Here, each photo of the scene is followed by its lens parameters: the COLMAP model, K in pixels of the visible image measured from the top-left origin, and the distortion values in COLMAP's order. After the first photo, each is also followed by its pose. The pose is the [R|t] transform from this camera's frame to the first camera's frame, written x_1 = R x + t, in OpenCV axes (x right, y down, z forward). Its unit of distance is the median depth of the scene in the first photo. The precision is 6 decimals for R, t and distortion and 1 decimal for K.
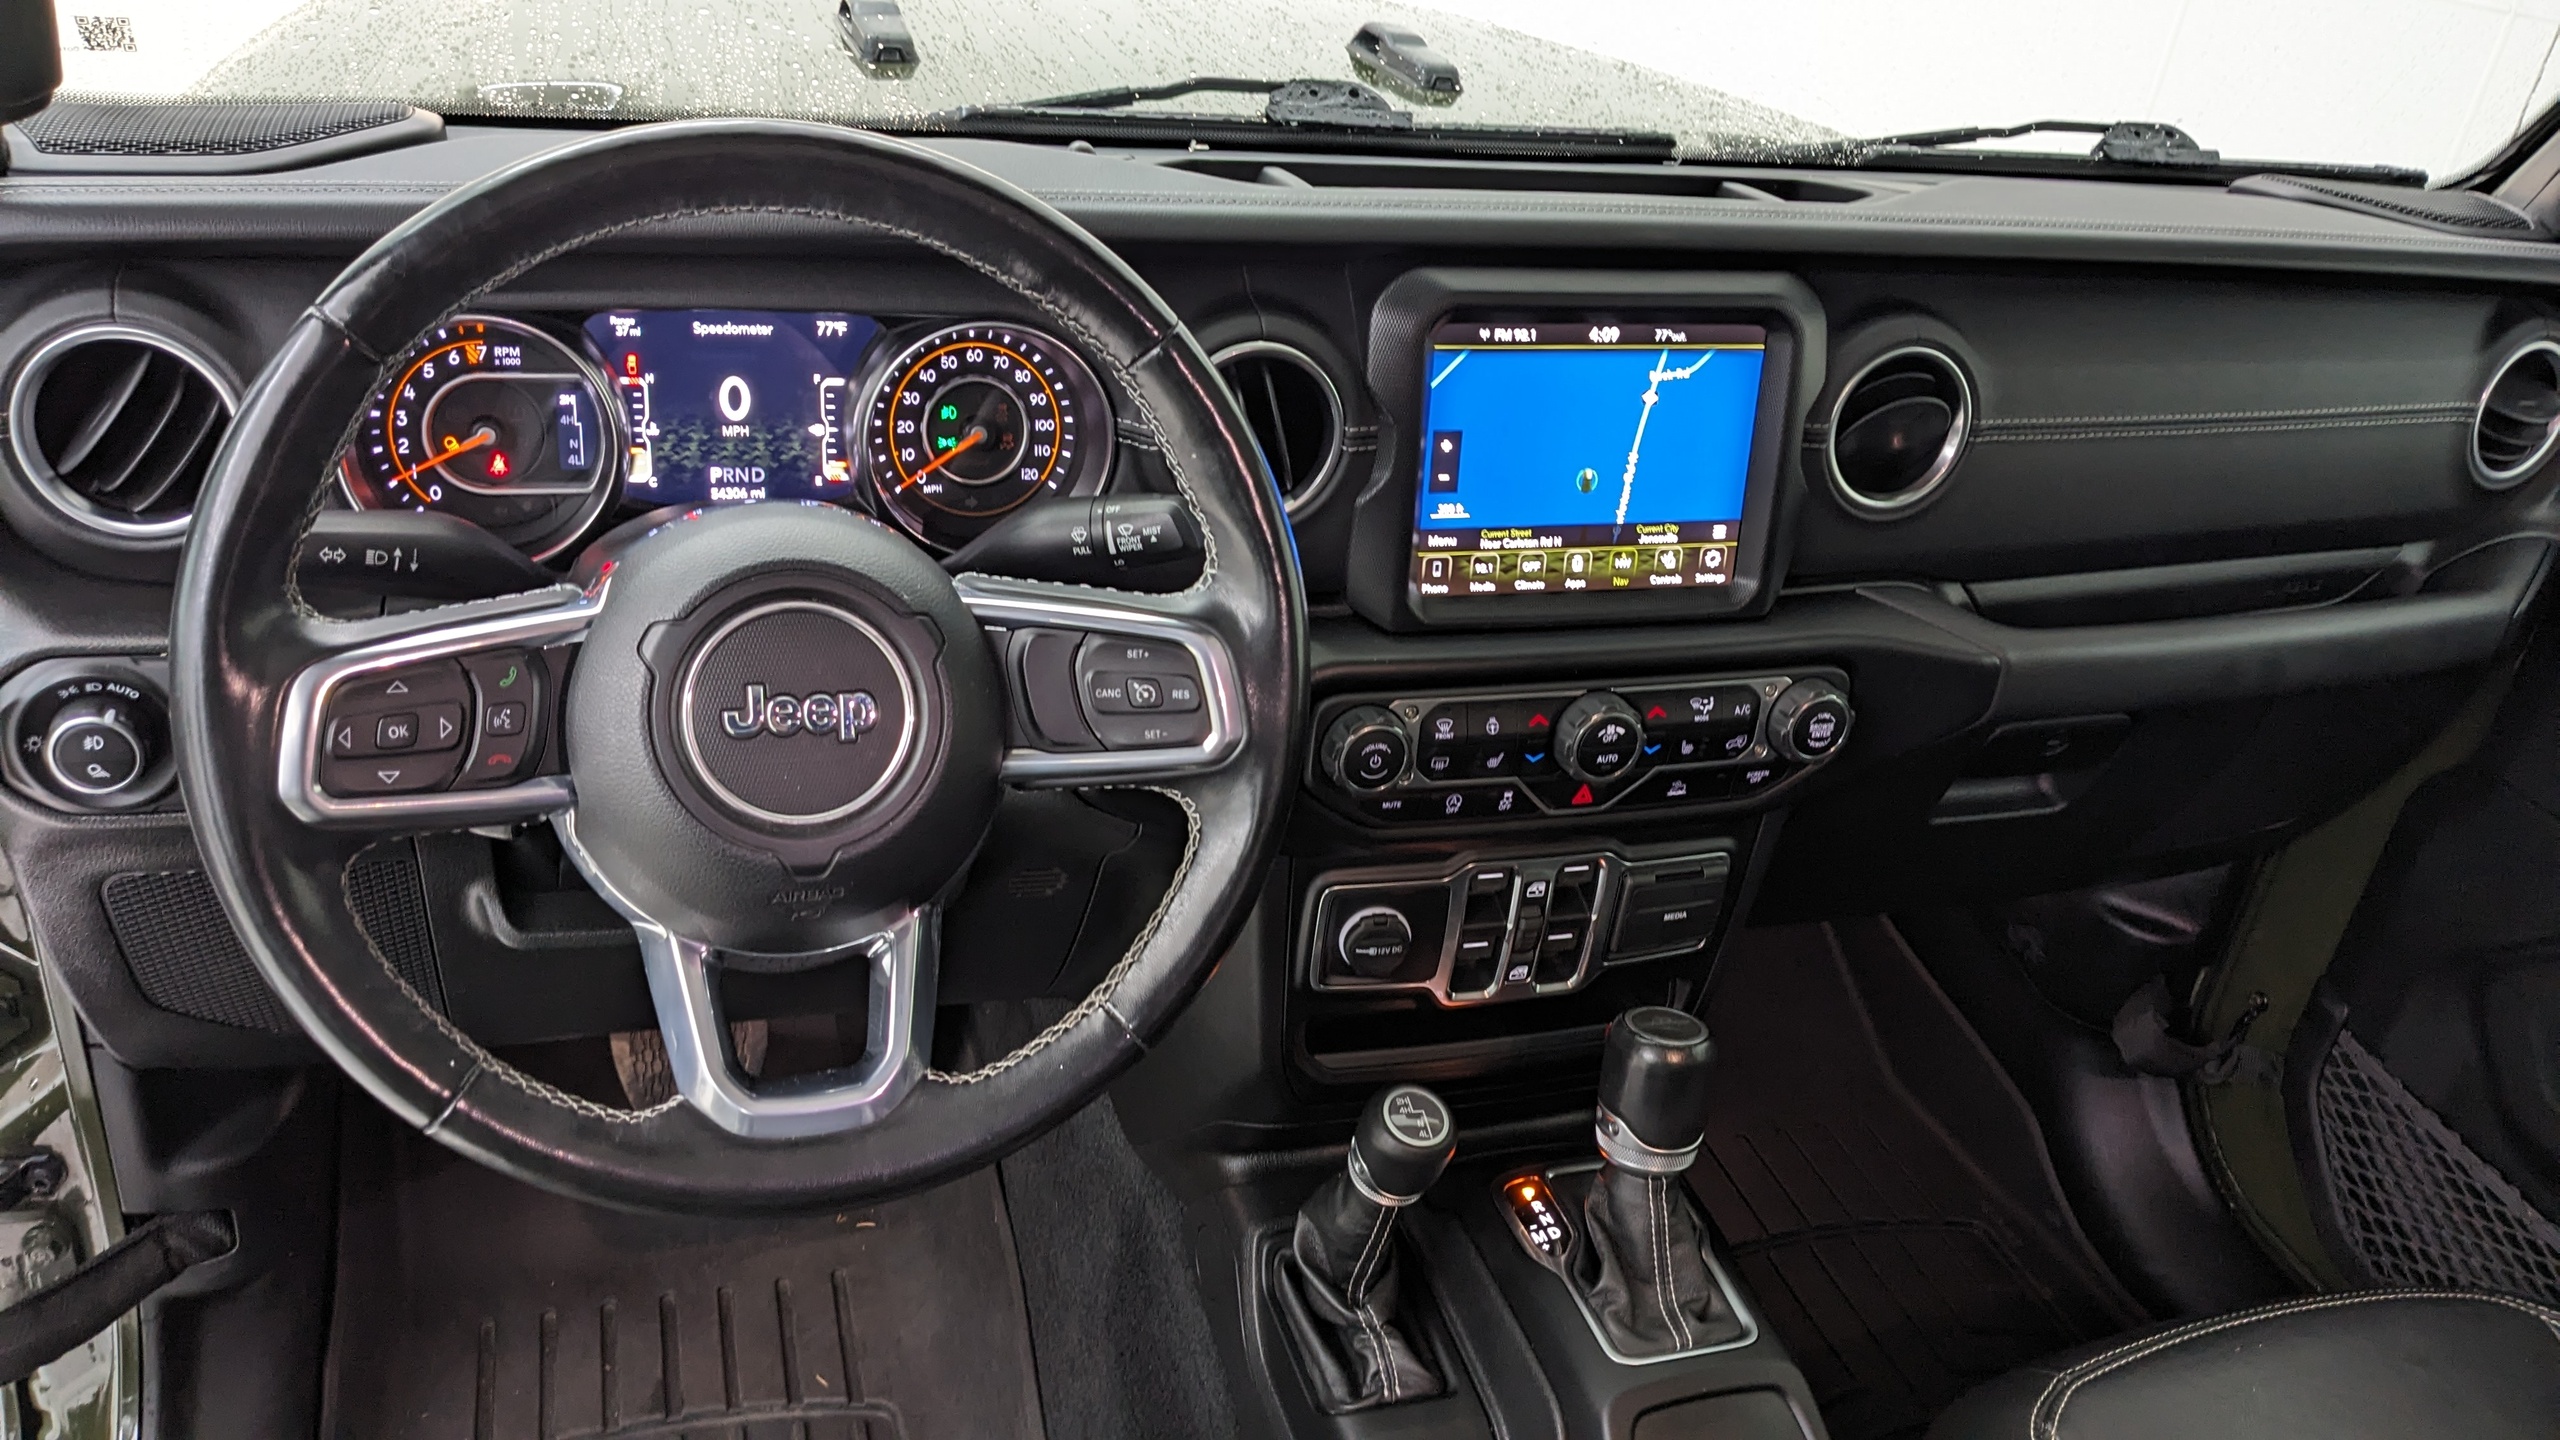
lens RADIAL K [[2029.5, 0, 1264.4], [0, 2029.5, 737.0], [0, 0, 1]] dist [0.059784, -0.110915]
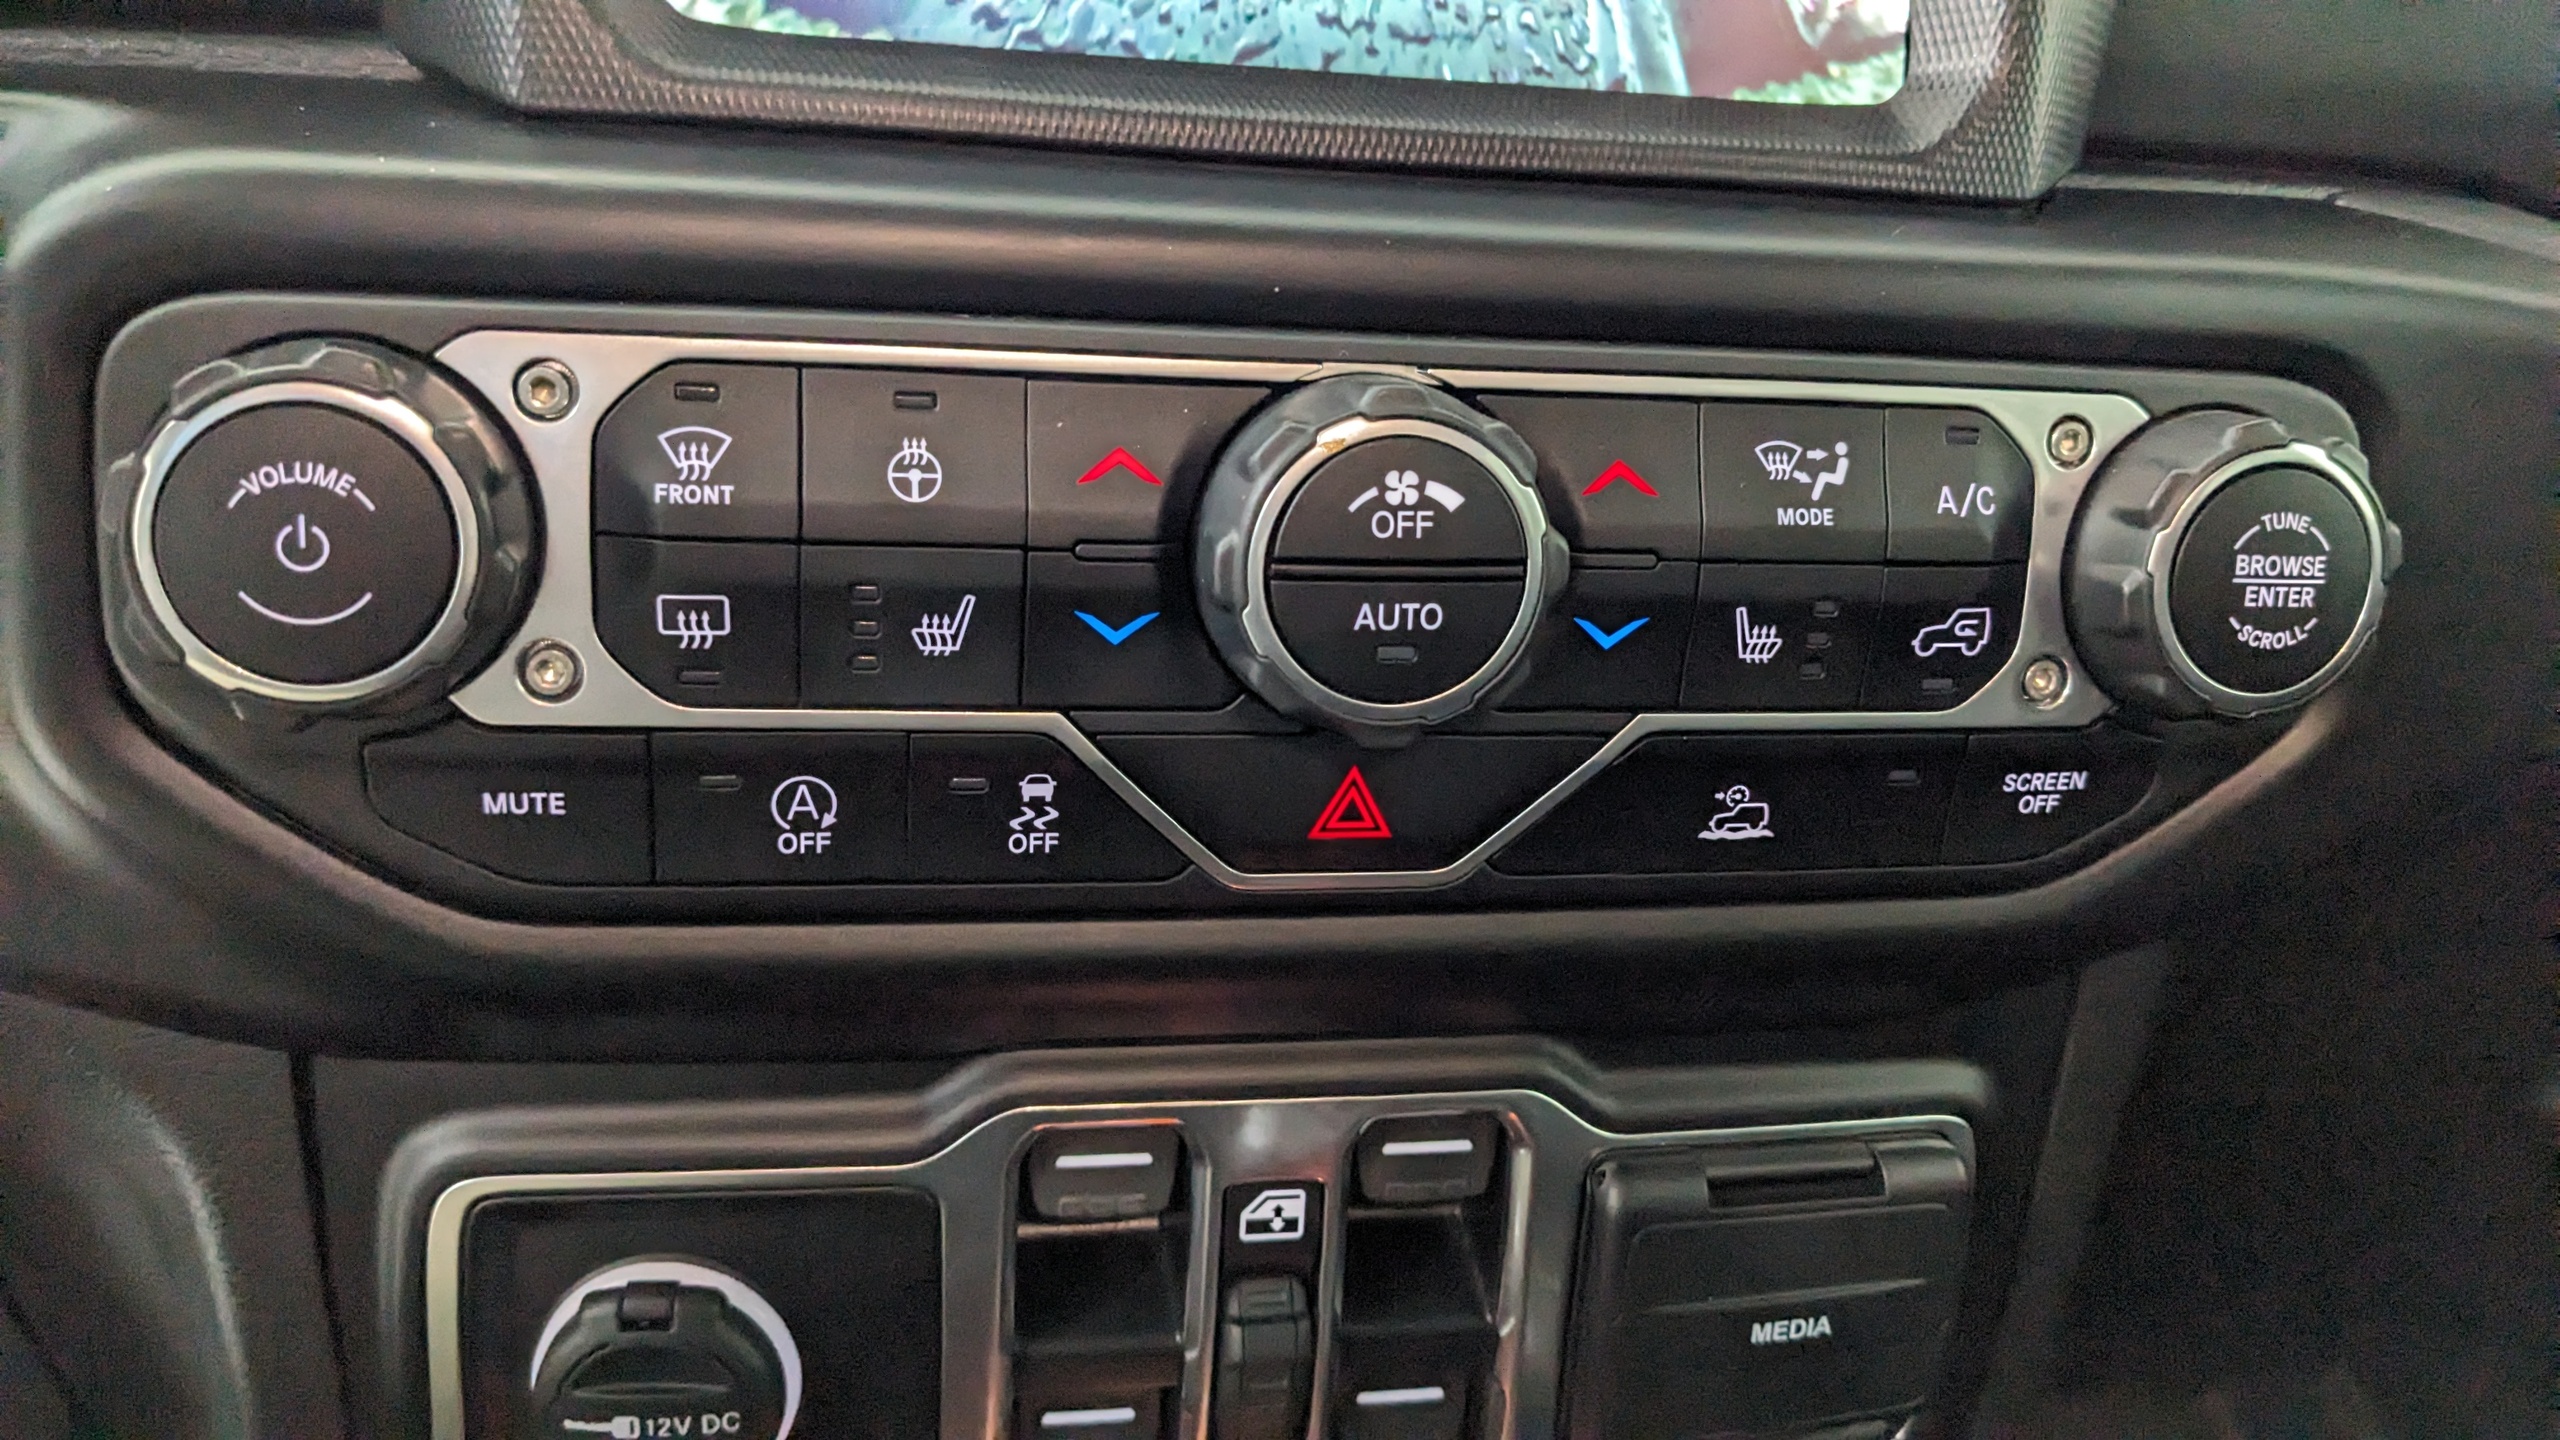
lens RADIAL K [[2029.5, 0, 1284.9], [0, 2029.5, 712.0], [0, 0, 1]] dist [0.059784, -0.110915]
pose [[0.993286, -0.012247, -0.115037, 0.180287], [-0.014558, 0.973245, -0.229307, 0.076774], [0.114768, 0.229442, 0.966532, 0.753596]]
